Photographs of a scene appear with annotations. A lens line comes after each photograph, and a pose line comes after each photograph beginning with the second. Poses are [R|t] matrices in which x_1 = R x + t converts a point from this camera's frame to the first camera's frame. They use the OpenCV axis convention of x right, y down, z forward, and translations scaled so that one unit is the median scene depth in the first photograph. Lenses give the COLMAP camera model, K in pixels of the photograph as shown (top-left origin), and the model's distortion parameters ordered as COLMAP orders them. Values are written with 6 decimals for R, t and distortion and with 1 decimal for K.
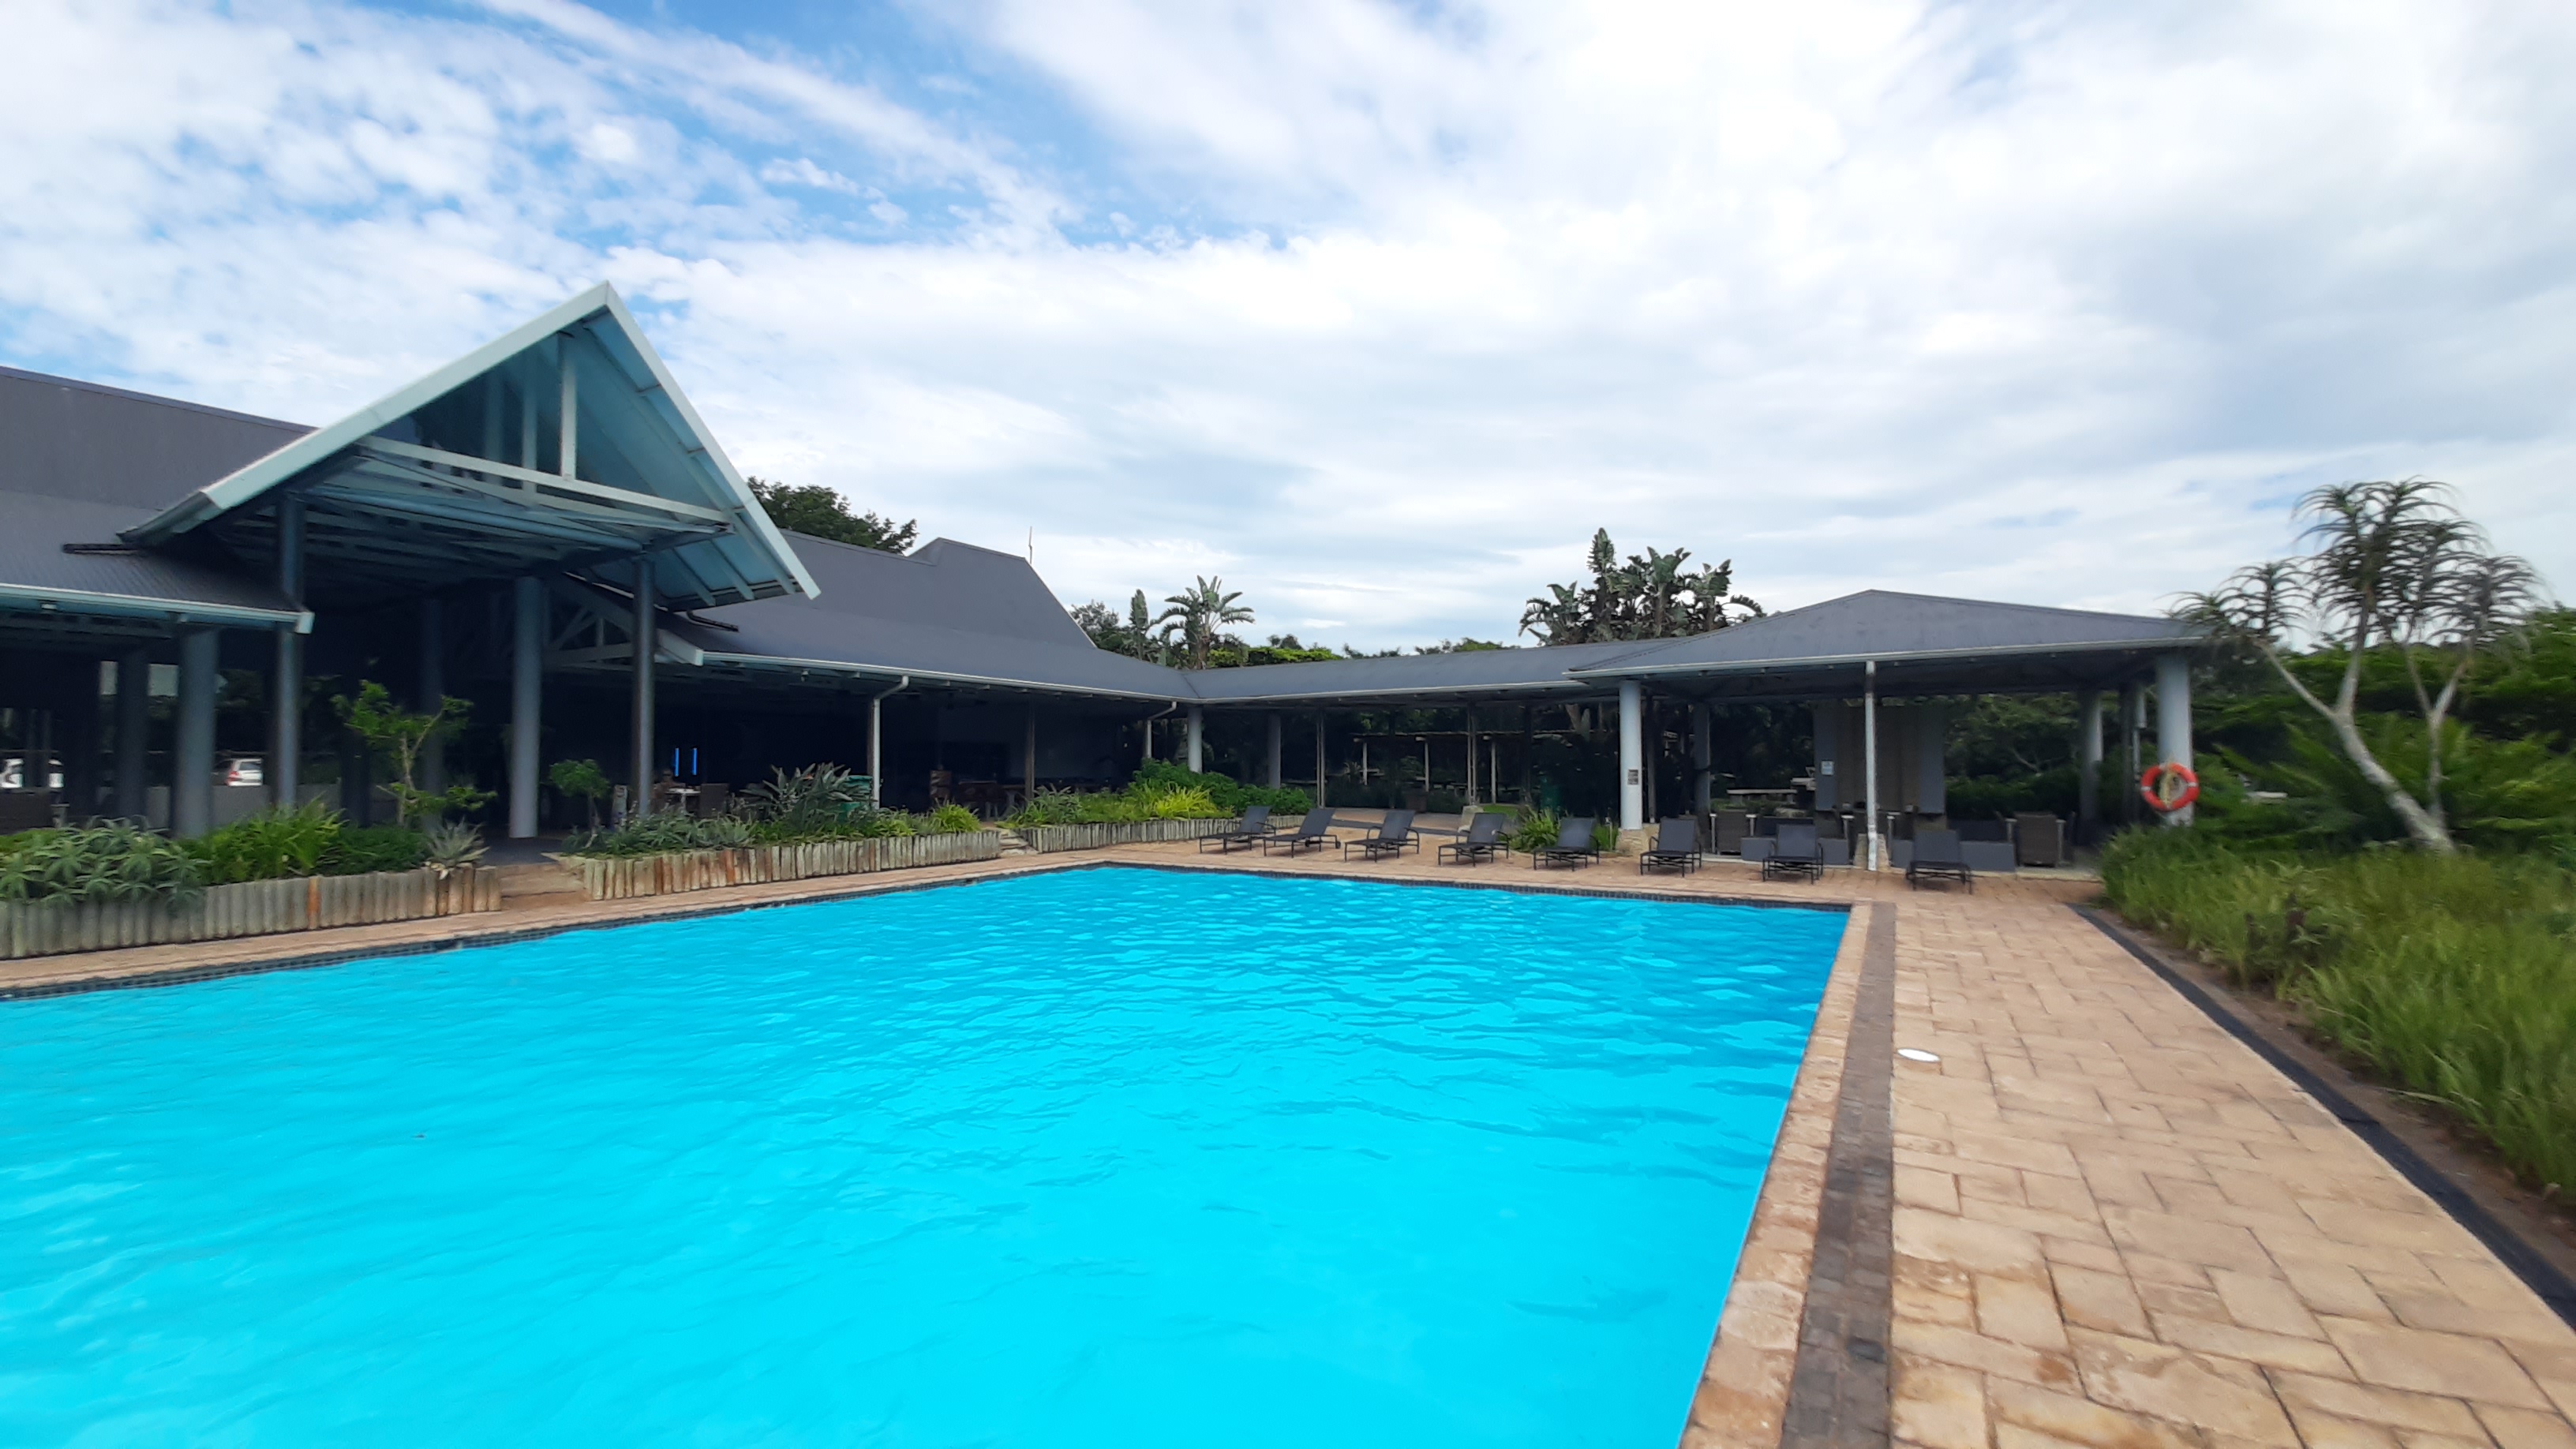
lens RADIAL K [[995.6, 0, 1287.1], [0, 995.6, 731.3], [0, 0, 1]] dist [-0.017147, -0.000064]
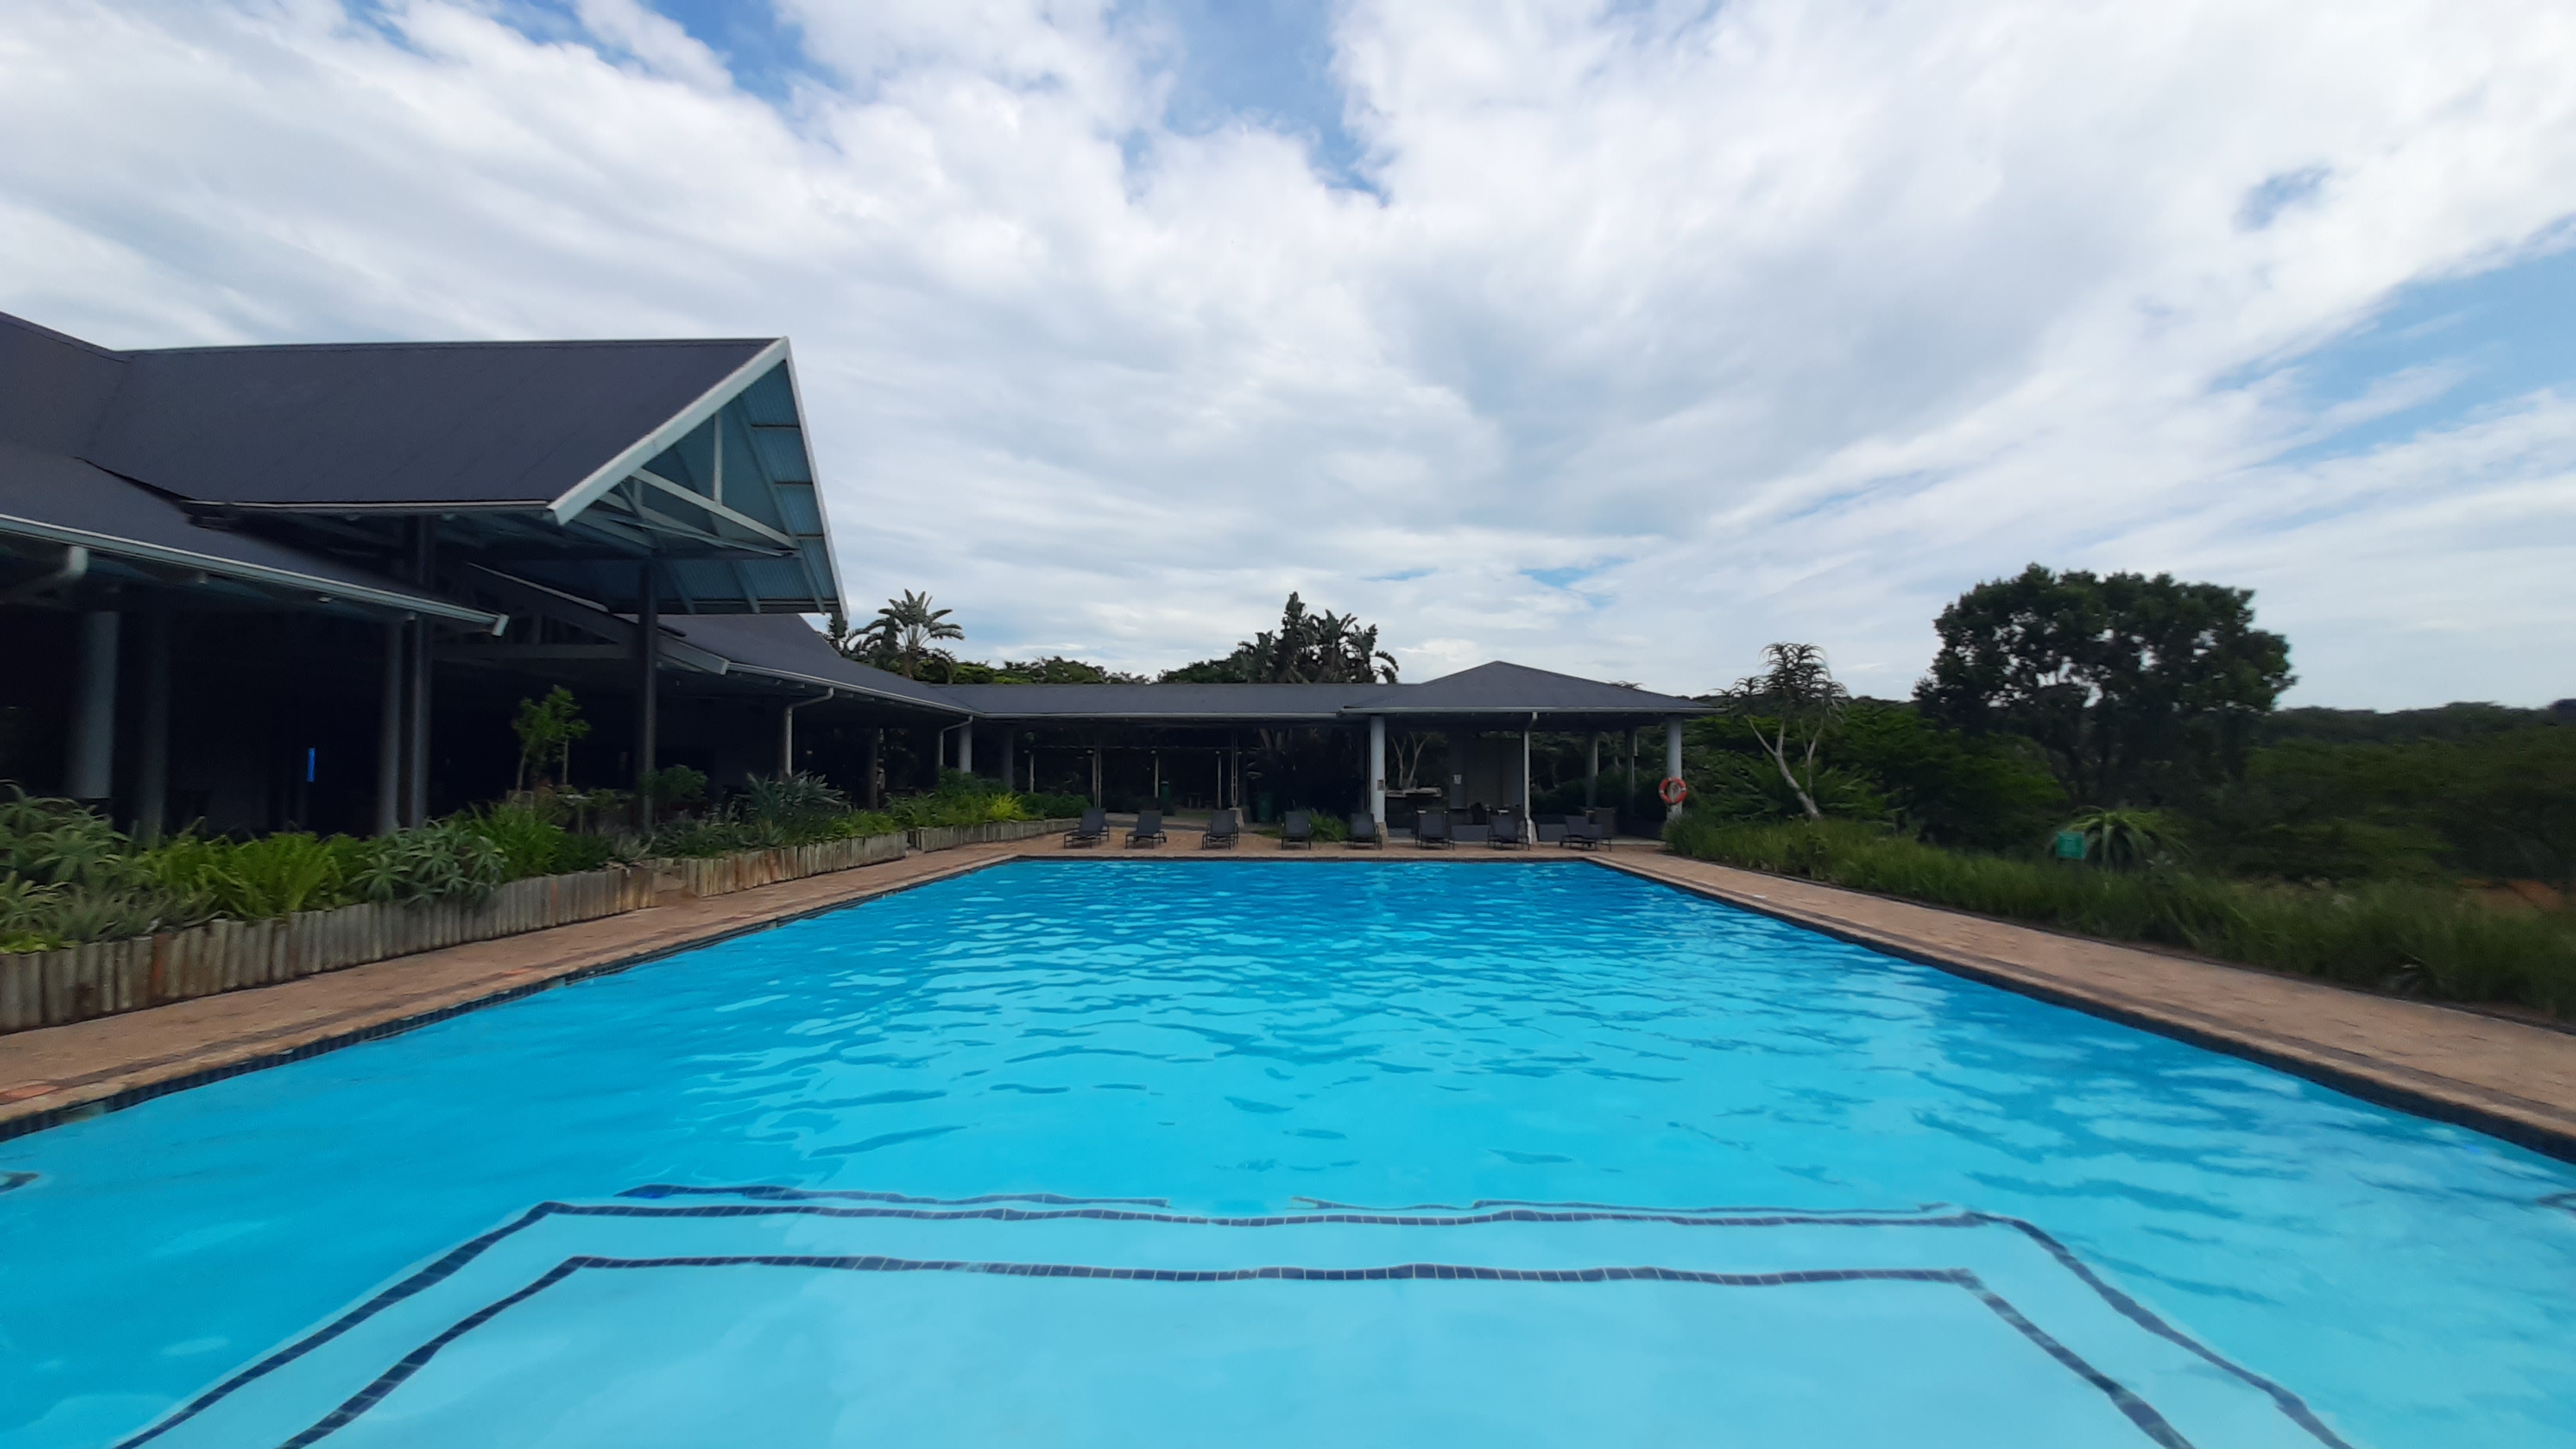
lens RADIAL K [[995.6, 0, 1286.7], [0, 995.6, 732.6], [0, 0, 1]] dist [-0.017147, -0.000064]
pose [[0.865161, 0.027946, 0.500716, -0.509741], [-0.023187, 0.999607, -0.015726, -0.002485], [-0.500959, 0.001995, 0.865469, -0.172326]]
